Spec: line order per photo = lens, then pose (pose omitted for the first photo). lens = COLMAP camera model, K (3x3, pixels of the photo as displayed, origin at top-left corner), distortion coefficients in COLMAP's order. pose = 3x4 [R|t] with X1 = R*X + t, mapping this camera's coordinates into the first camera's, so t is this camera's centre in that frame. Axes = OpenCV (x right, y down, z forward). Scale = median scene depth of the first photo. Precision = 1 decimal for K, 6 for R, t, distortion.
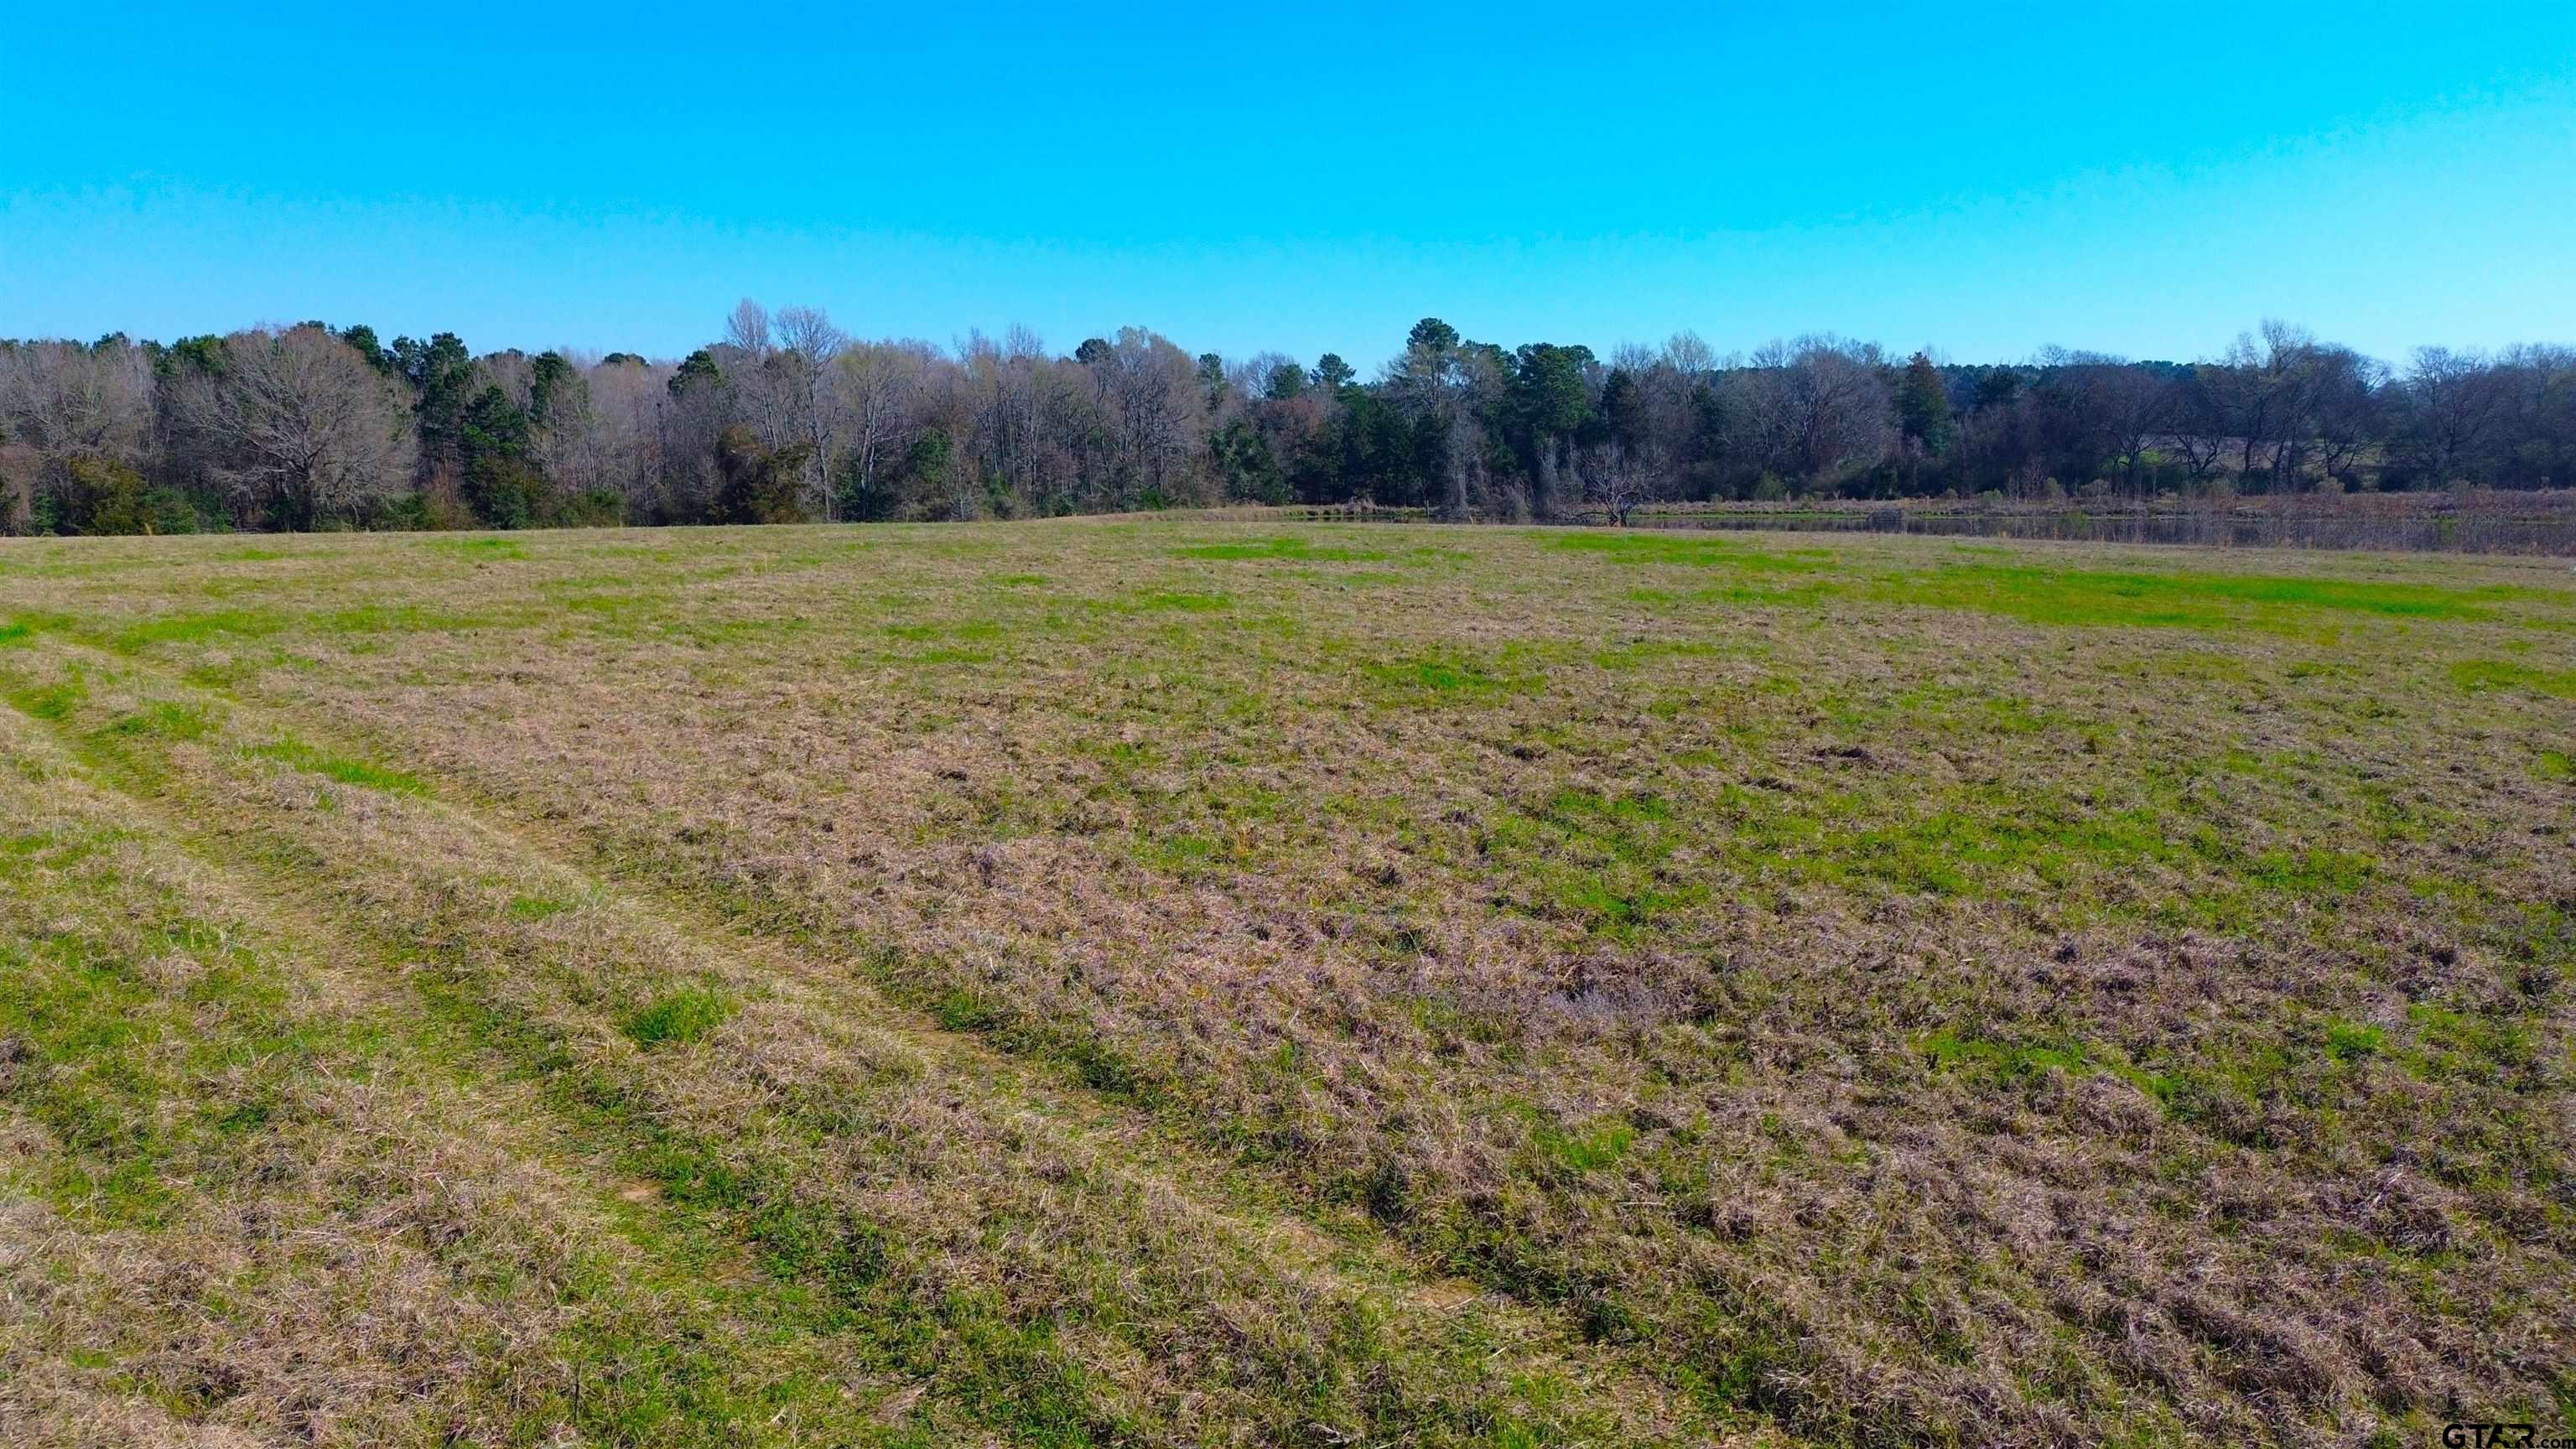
lens RADIAL K [[1814.4, 0, 1290.0], [0, 1814.4, 741.1], [0, 0, 1]] dist [0.052419, -0.055358]
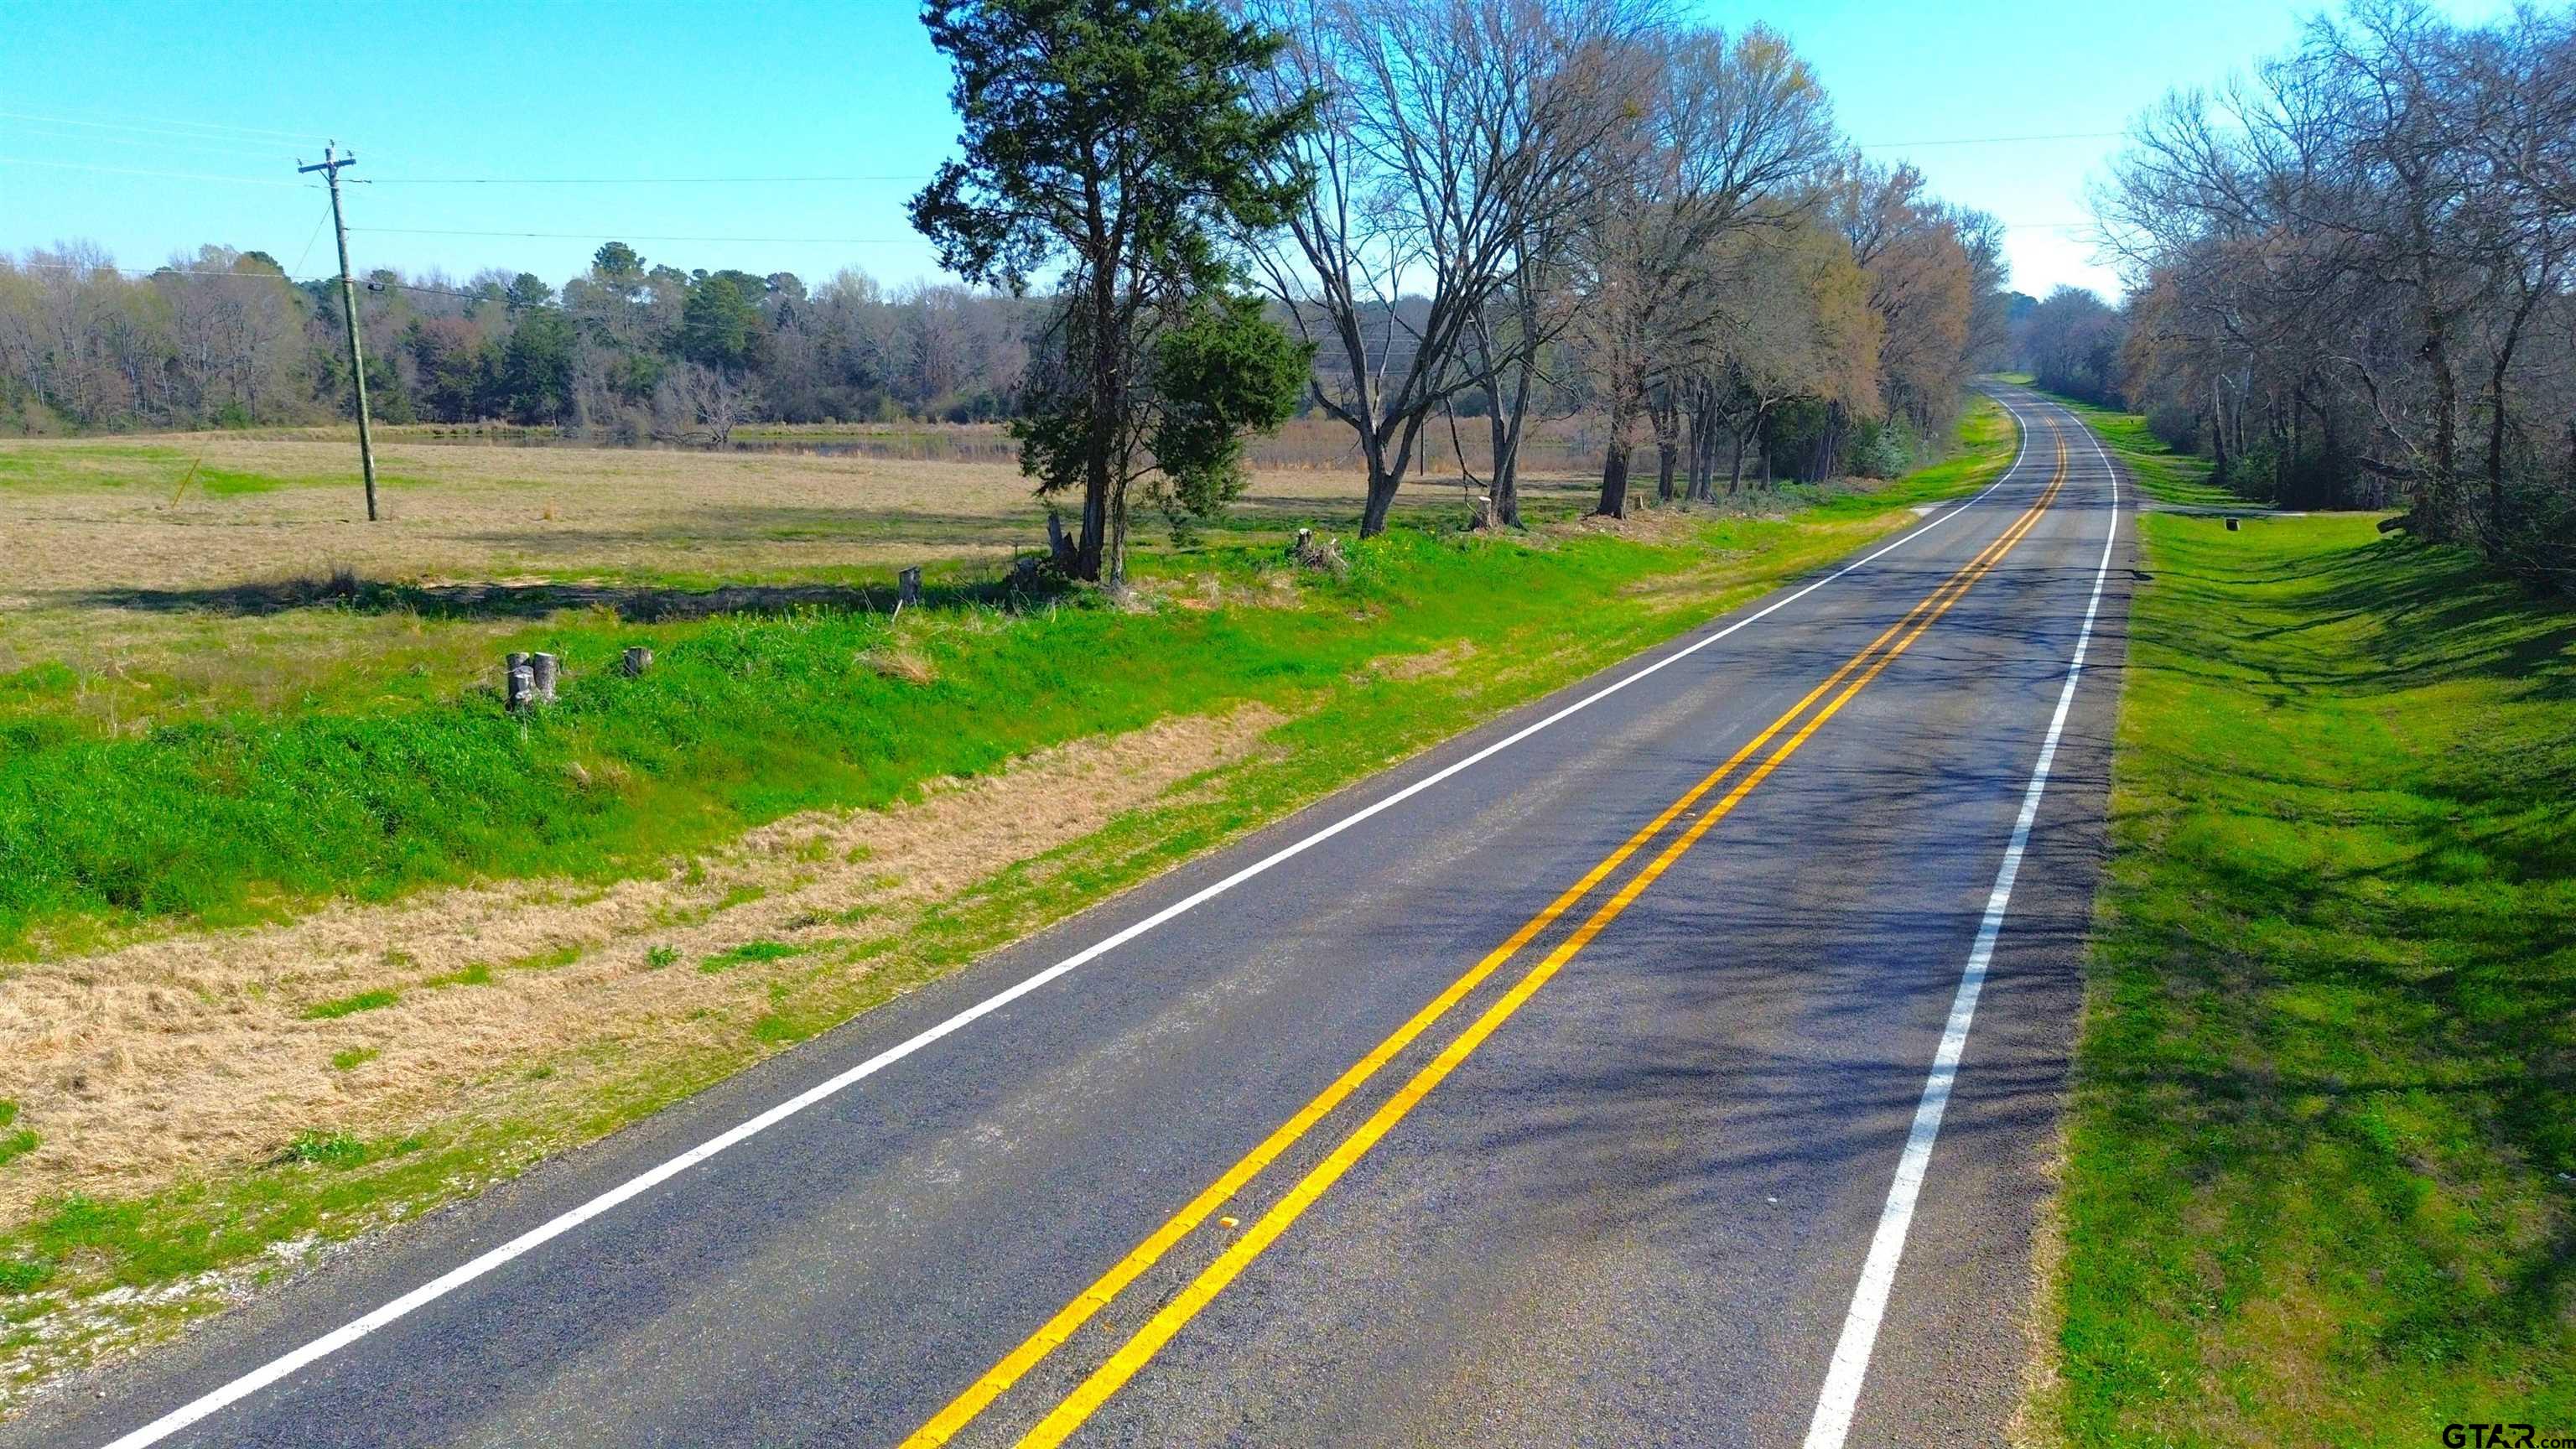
lens RADIAL K [[1814.4, 0, 1290.0], [0, 1814.4, 741.1], [0, 0, 1]] dist [0.052419, -0.055358]
pose [[0.953787, -0.051848, 0.295977, 0.252175], [0.039321, 0.998067, 0.048127, 0.028547], [-0.297900, -0.034265, 0.953982, -0.222157]]
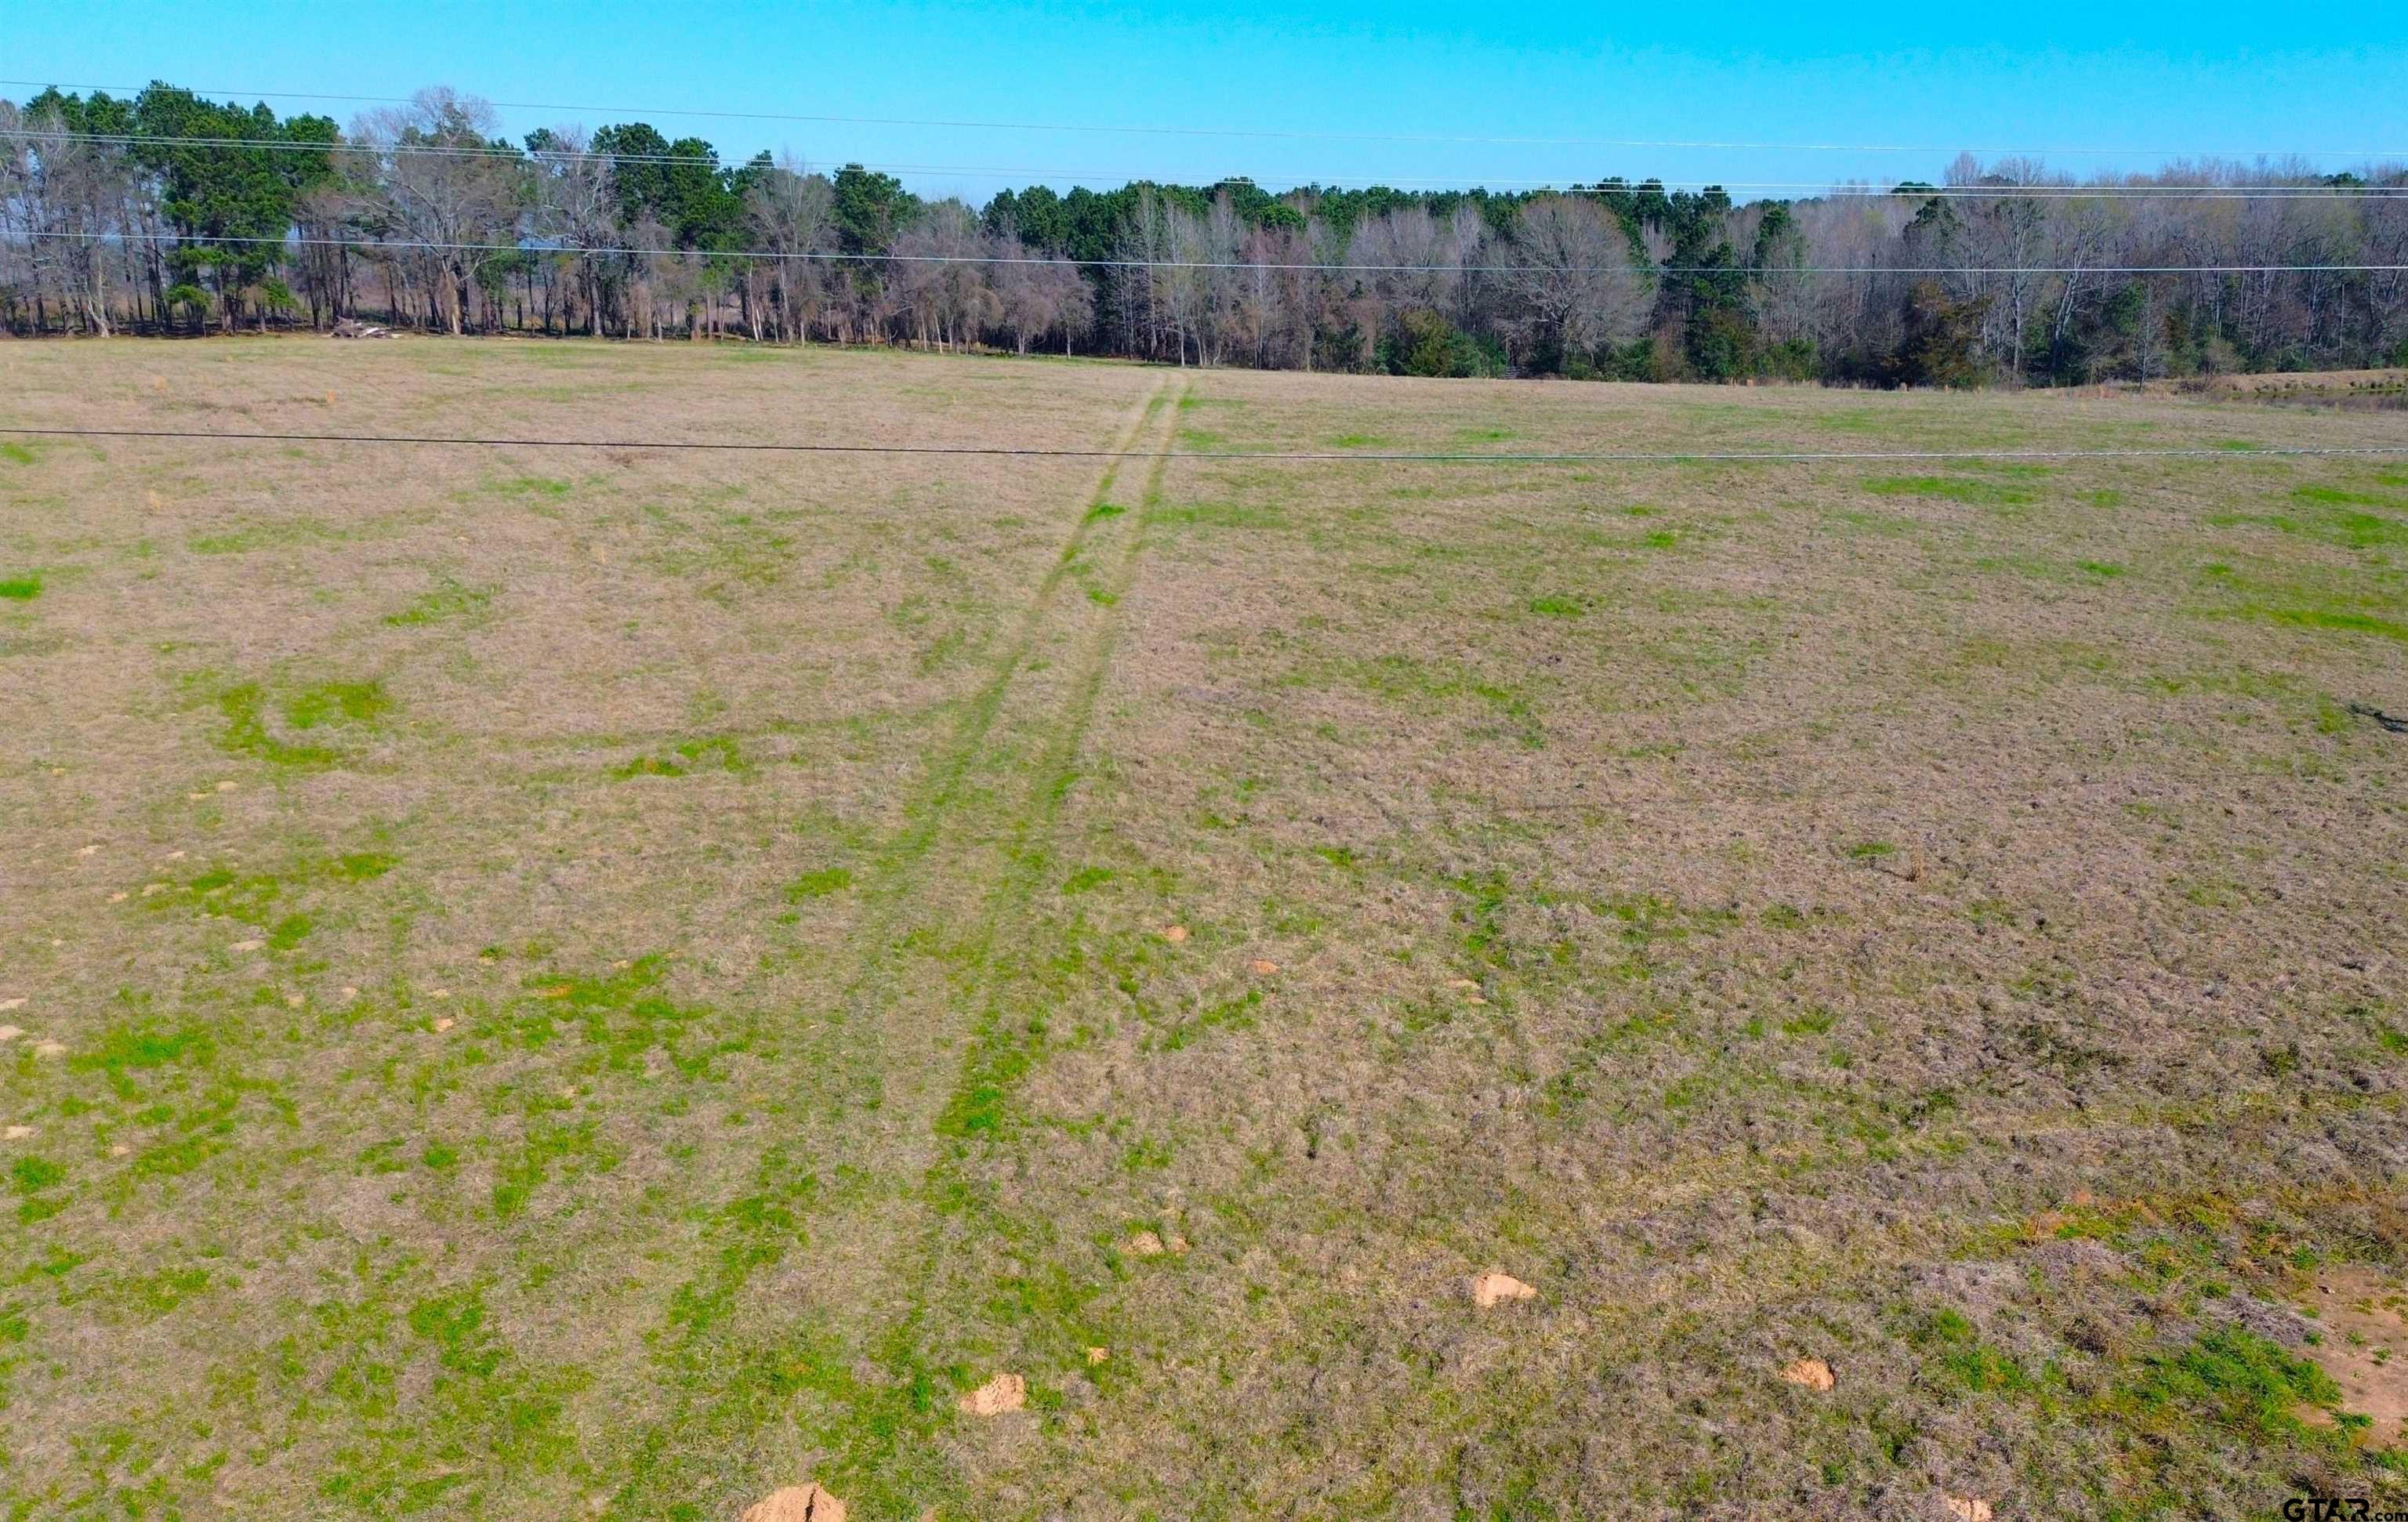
lens RADIAL K [[1893.1, 0, 1355.3], [0, 1893.1, 769.0], [0, 0, 1]] dist [0.077046, -0.097880]
pose [[0.790613, 0.170069, -0.588225, 0.153821], [-0.104952, 0.984076, 0.143456, -0.020026], [0.603255, -0.051683, 0.795872, -0.112237]]
